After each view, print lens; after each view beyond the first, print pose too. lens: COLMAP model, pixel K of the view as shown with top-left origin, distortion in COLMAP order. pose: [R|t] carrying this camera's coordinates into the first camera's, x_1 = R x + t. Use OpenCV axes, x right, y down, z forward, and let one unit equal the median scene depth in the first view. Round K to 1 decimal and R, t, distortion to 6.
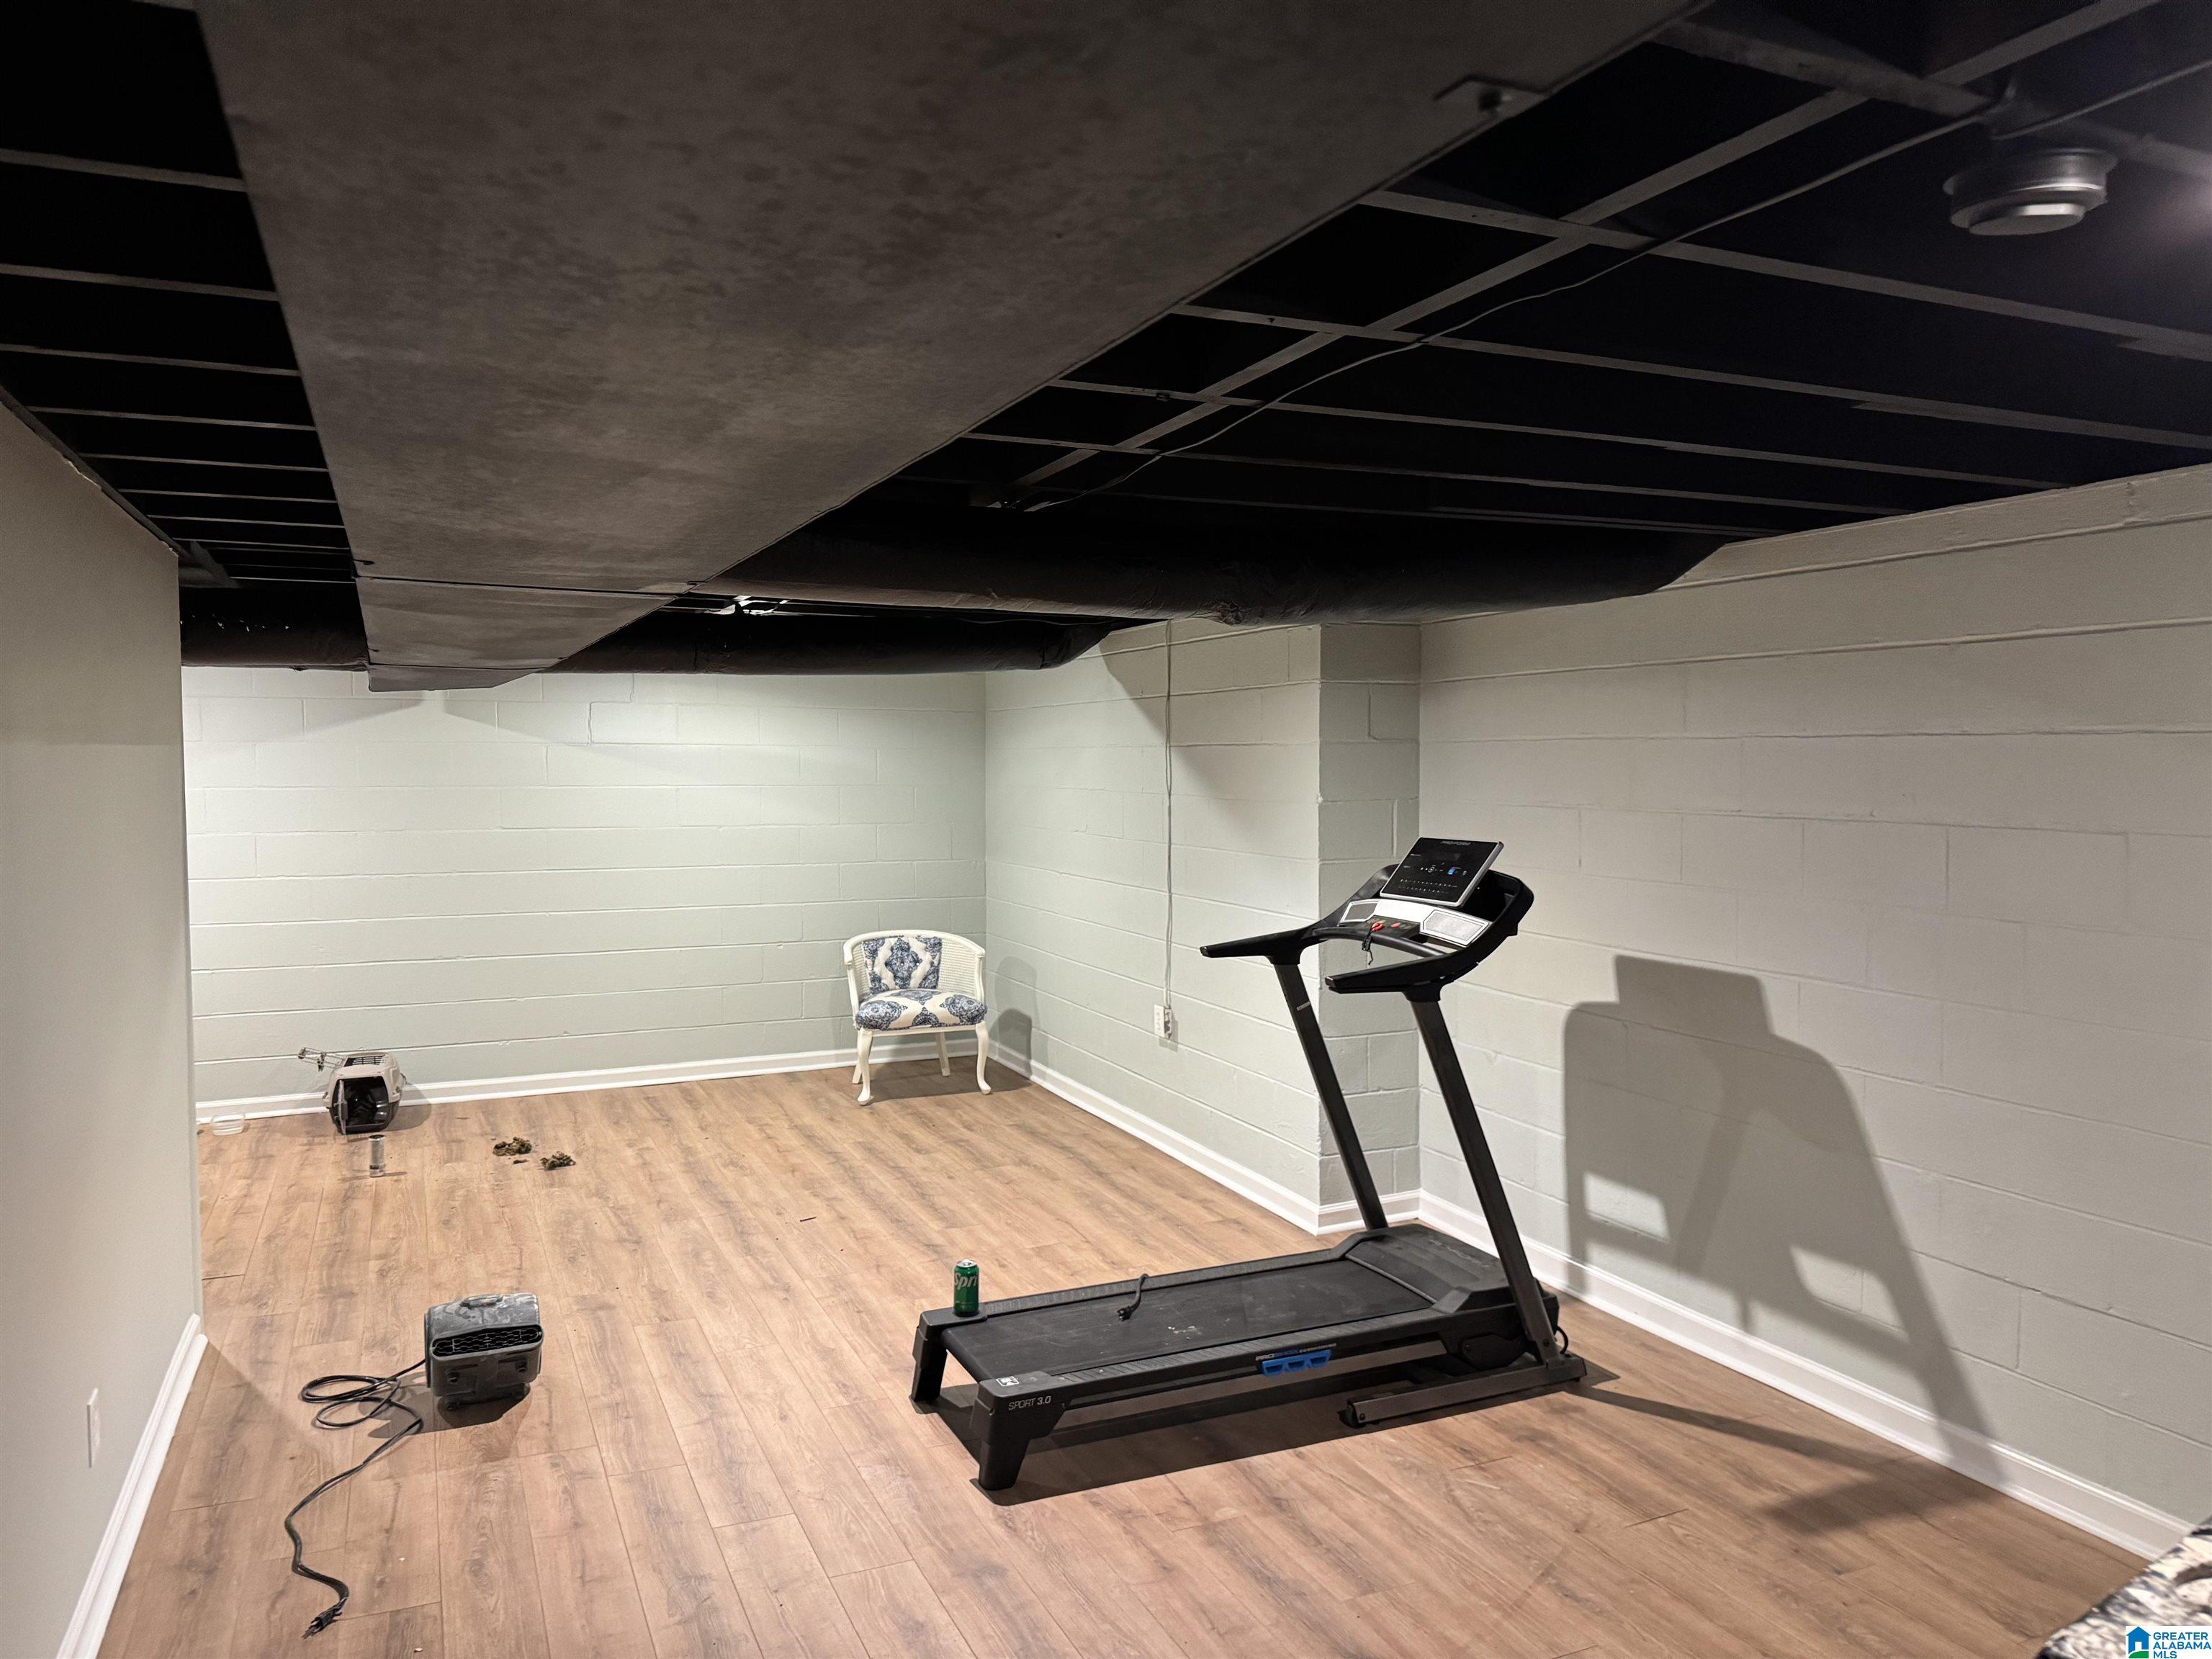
lens RADIAL K [[1556.0, 0, 1108.4], [0, 1556.0, 829.9], [0, 0, 1]] dist [0.064200, -0.032910]
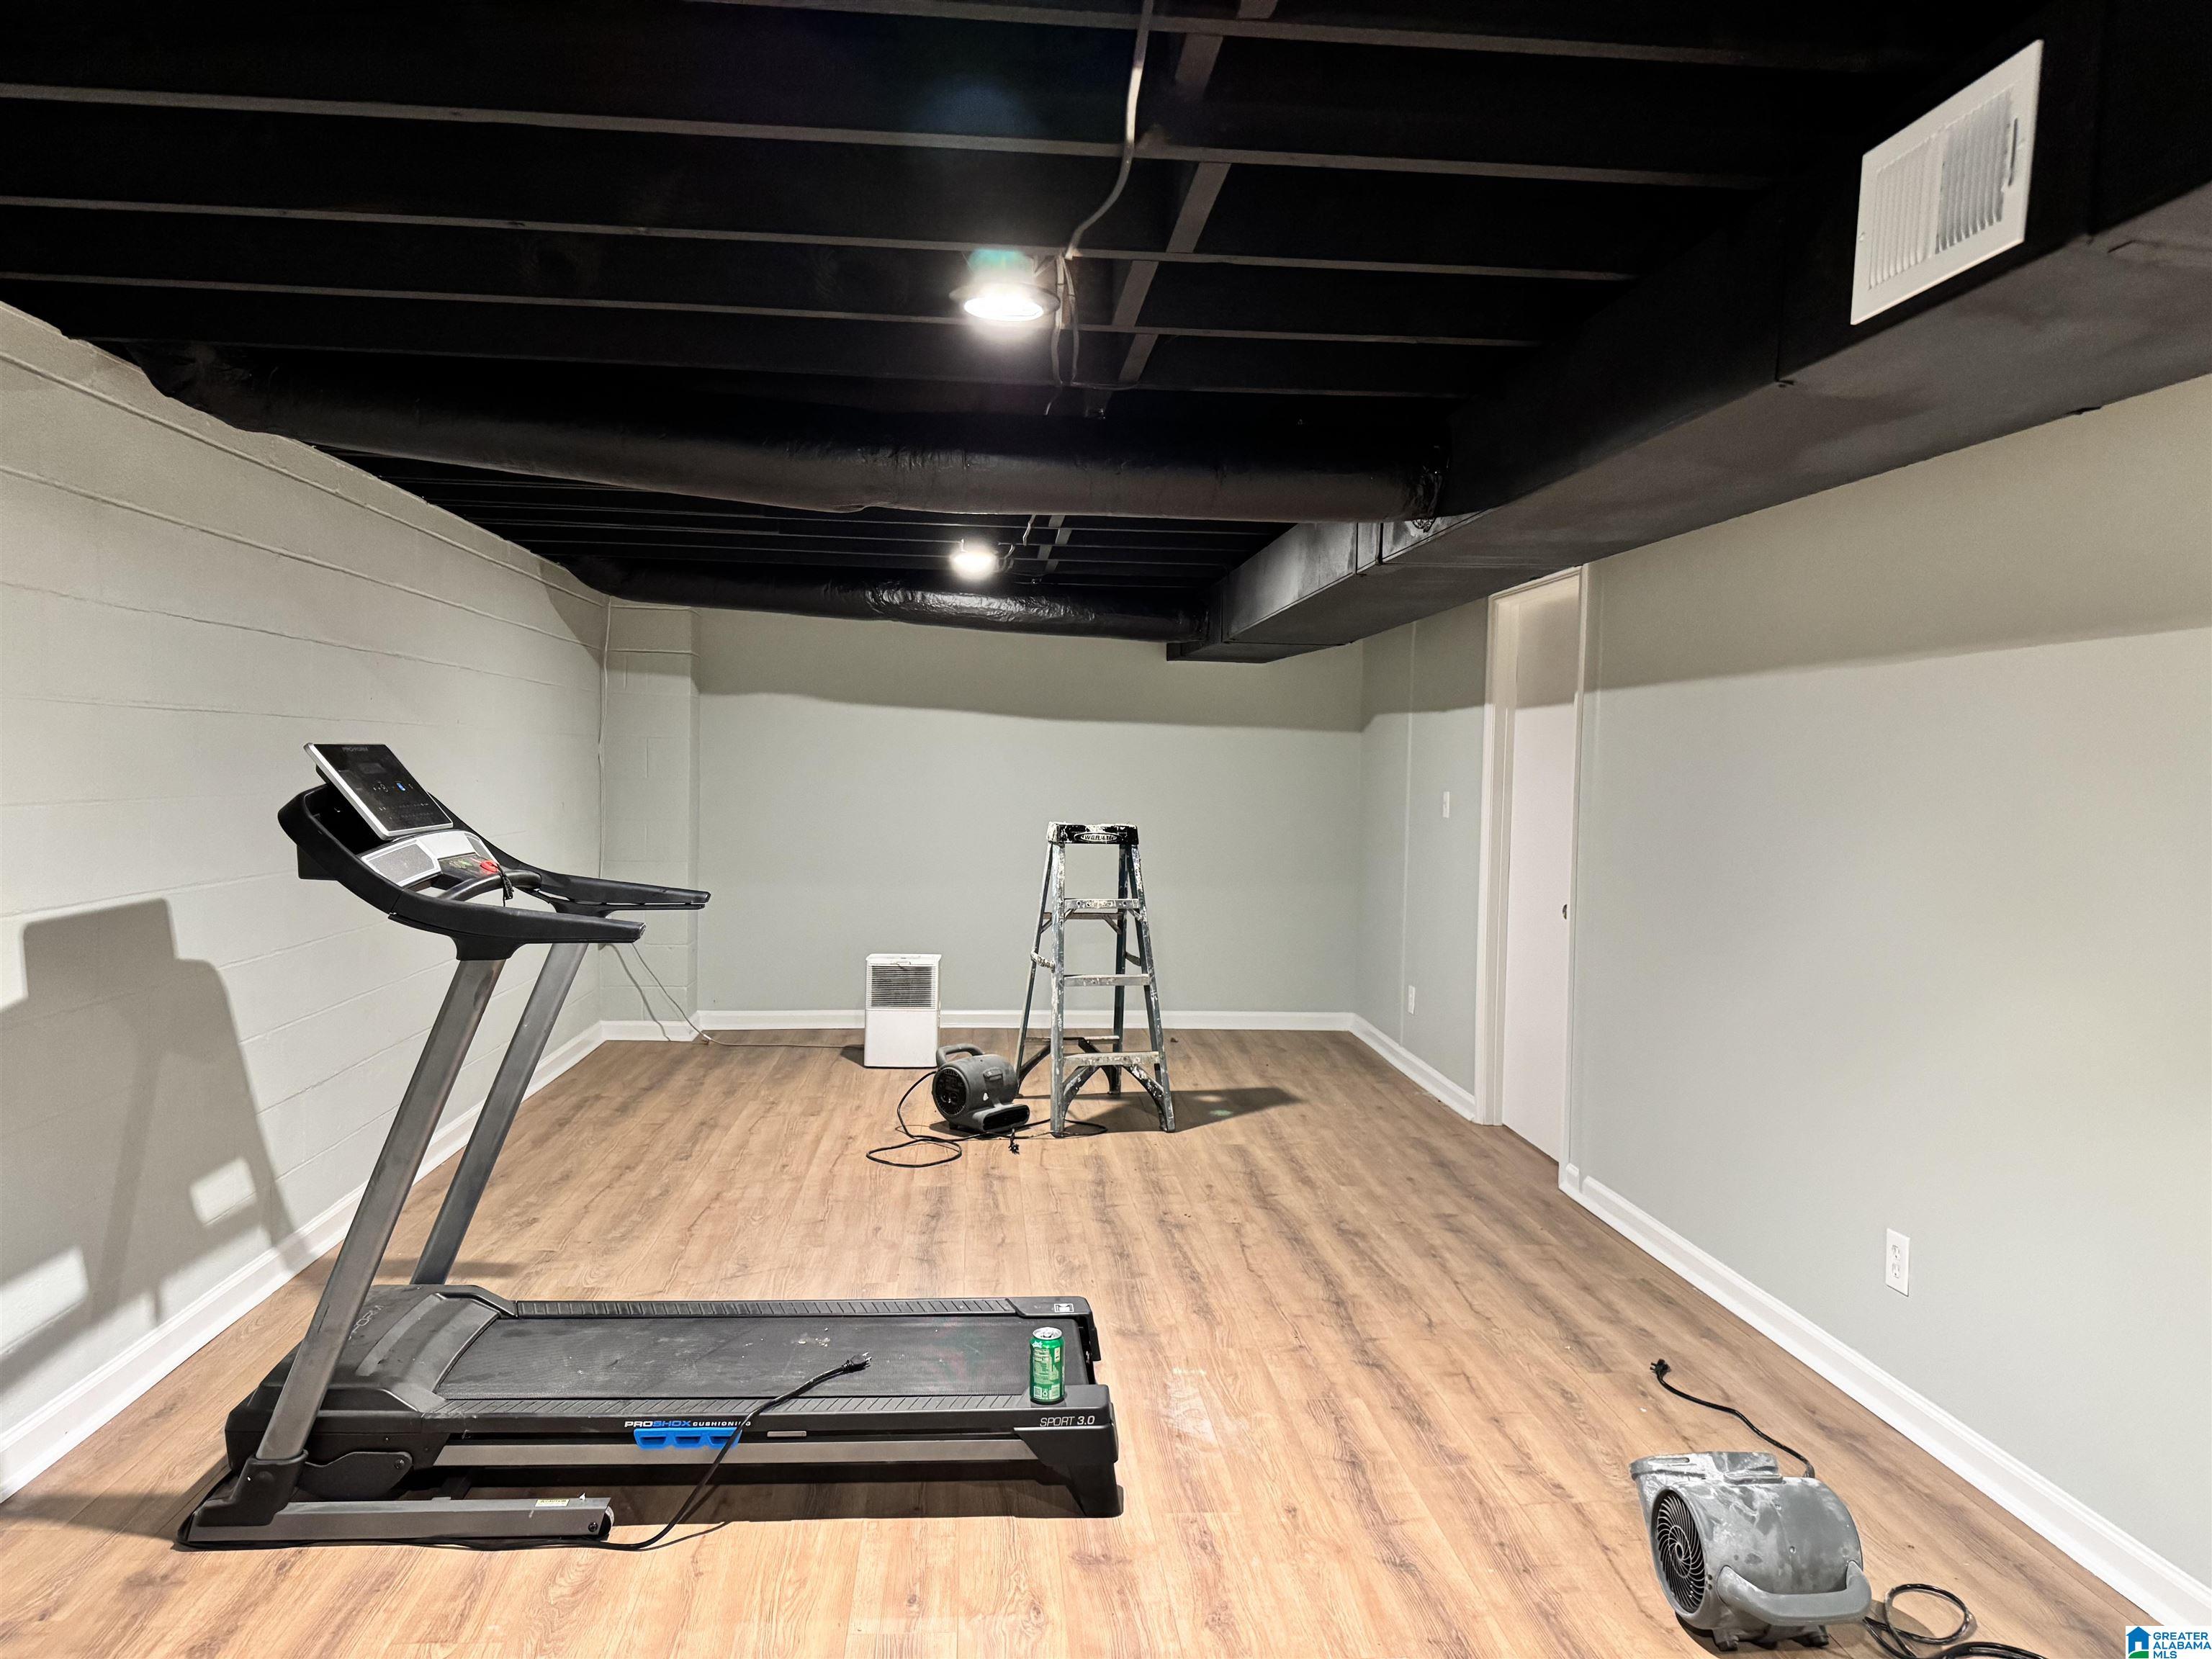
lens RADIAL K [[1556.0, 0, 1103.3], [0, 1556.0, 829.5], [0, 0, 1]] dist [0.064200, -0.032910]
pose [[-0.943041, -0.031222, 0.331208, -0.416805], [-0.002455, 0.996212, 0.086920, -0.022784], [-0.332667, 0.081156, -0.939546, 1.975669]]
